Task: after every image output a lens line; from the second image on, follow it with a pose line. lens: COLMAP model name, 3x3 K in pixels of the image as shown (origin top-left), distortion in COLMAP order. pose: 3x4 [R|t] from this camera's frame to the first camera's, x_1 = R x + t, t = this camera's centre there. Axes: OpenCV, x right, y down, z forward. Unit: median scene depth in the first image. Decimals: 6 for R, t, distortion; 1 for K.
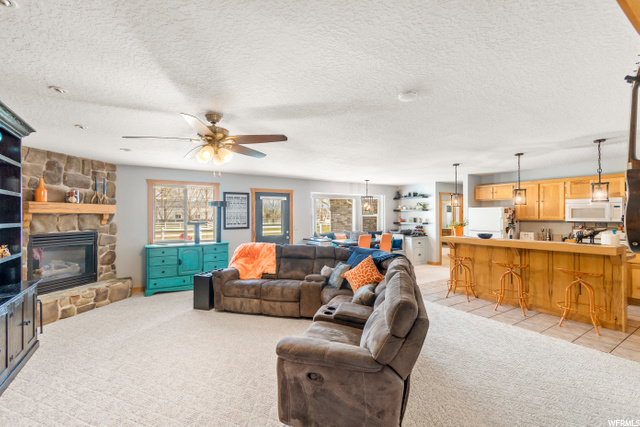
lens RADIAL K [[284.1, 0, 320.0], [0, 284.1, 213.5], [0, 0, 1]] dist [0.001757, 0.000271]
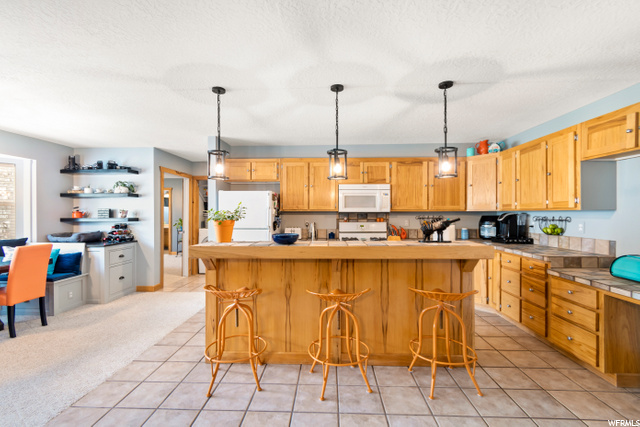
lens RADIAL K [[284.1, 0, 320.0], [0, 284.1, 213.5], [0, 0, 1]] dist [0.001757, 0.000271]
pose [[0.569963, 0.002190, 0.821668, 0.209477], [-0.007676, 0.999967, 0.002660, 0.032776], [-0.821635, -0.007823, 0.569961, 0.661675]]
